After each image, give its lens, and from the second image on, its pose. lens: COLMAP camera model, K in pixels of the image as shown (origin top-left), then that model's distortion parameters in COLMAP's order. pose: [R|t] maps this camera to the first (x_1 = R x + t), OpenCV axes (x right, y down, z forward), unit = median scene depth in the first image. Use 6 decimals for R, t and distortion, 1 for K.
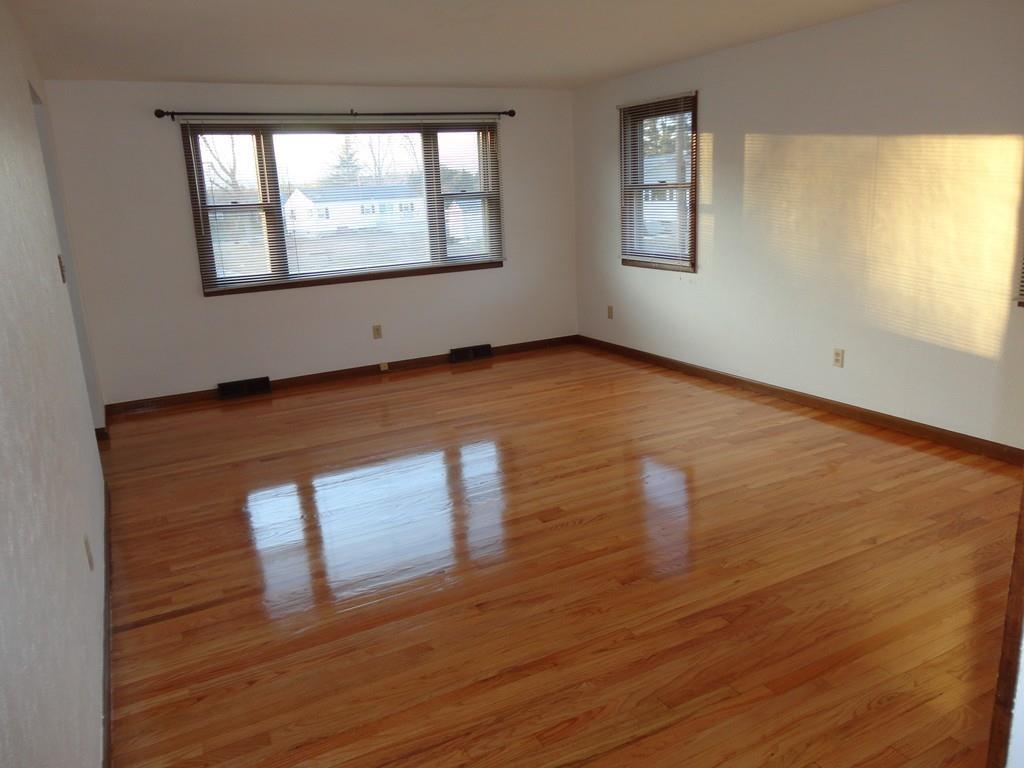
lens RADIAL K [[764.9, 0, 519.2], [0, 764.9, 384.3], [0, 0, 1]] dist [0.047397, -0.021262]
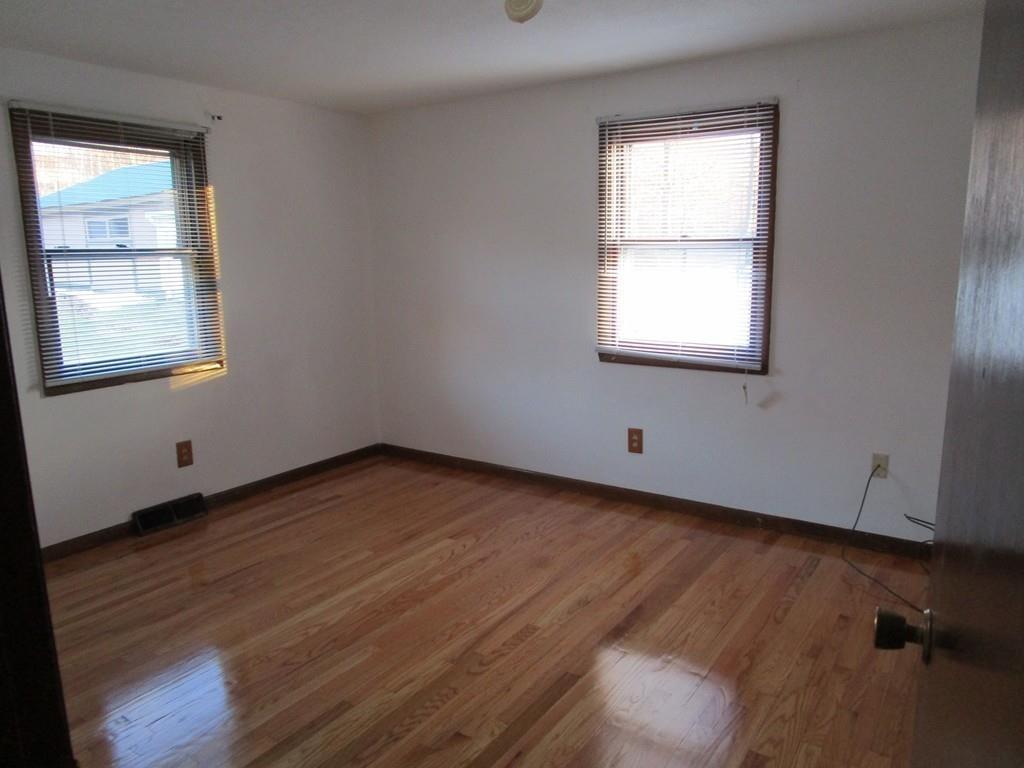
lens RADIAL K [[736.2, 0, 509.1], [0, 736.2, 379.9], [0, 0, 1]] dist [0.031637, -0.033444]
pose [[0.886037, -0.039349, 0.461943, -0.142228], [0.083327, 0.993682, -0.075183, -0.061743], [-0.456066, 0.105107, 0.883717, 0.305857]]
